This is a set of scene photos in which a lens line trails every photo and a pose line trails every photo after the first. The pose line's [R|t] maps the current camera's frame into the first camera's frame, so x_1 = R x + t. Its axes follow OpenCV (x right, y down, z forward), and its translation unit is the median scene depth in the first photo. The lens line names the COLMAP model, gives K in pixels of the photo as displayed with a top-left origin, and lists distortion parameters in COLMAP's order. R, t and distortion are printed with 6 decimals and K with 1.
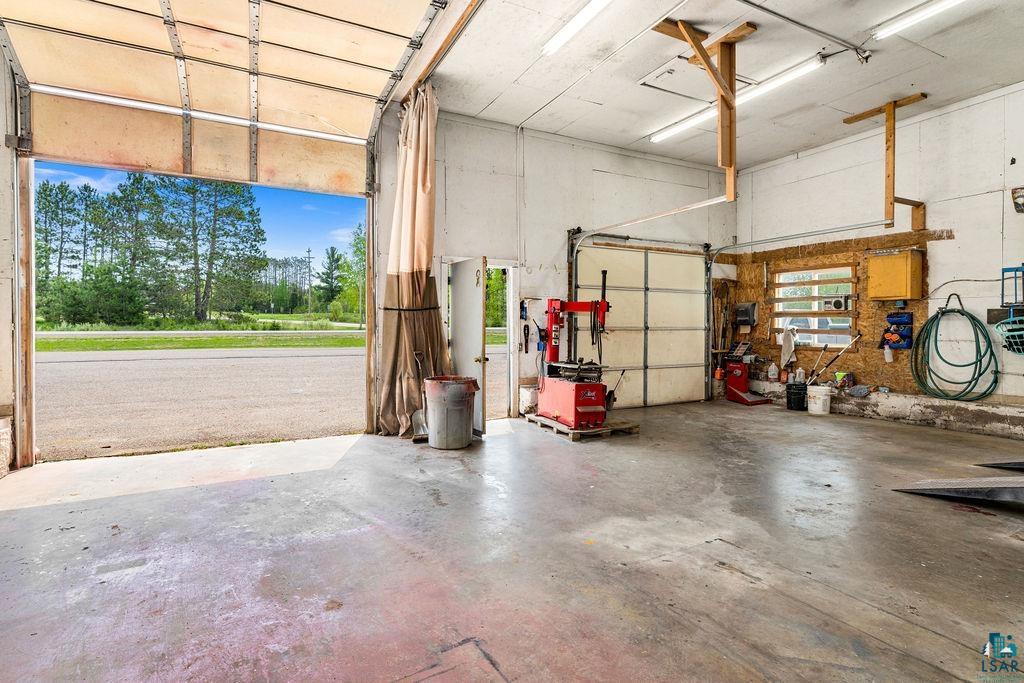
lens RADIAL K [[500.1, 0, 518.0], [0, 500.1, 336.9], [0, 0, 1]] dist [0.002934, 0.001248]
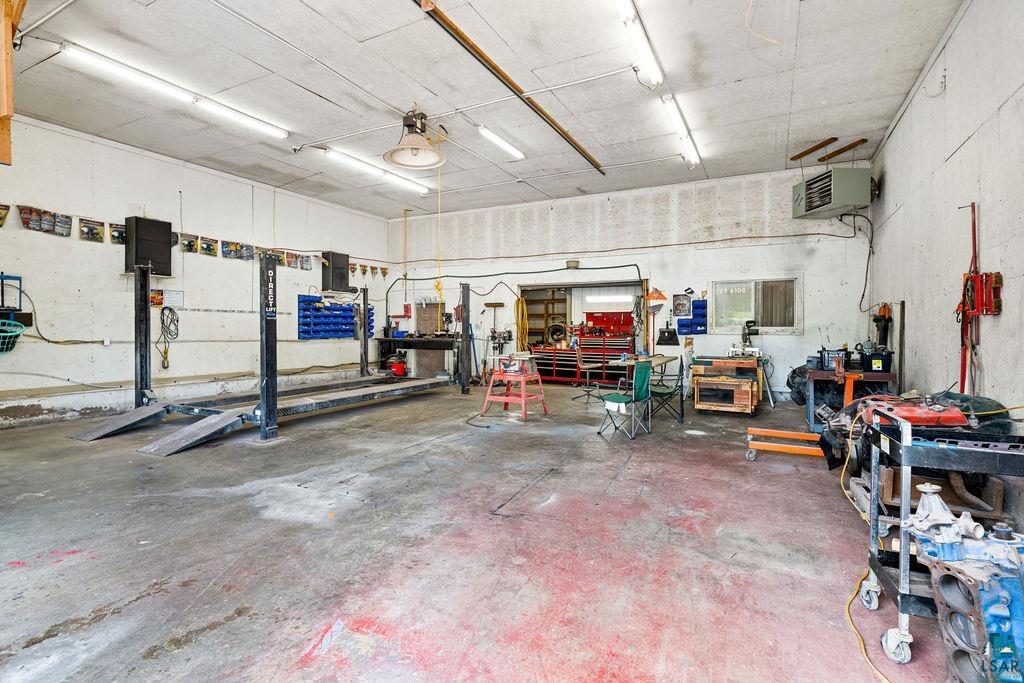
lens RADIAL K [[500.1, 0, 518.0], [0, 500.1, 336.9], [0, 0, 1]] dist [0.002934, 0.001248]
pose [[-0.581941, -0.011420, 0.813151, -1.049686], [0.015210, 0.999574, 0.024923, -0.017487], [-0.813089, 0.026872, -0.581519, 1.326938]]
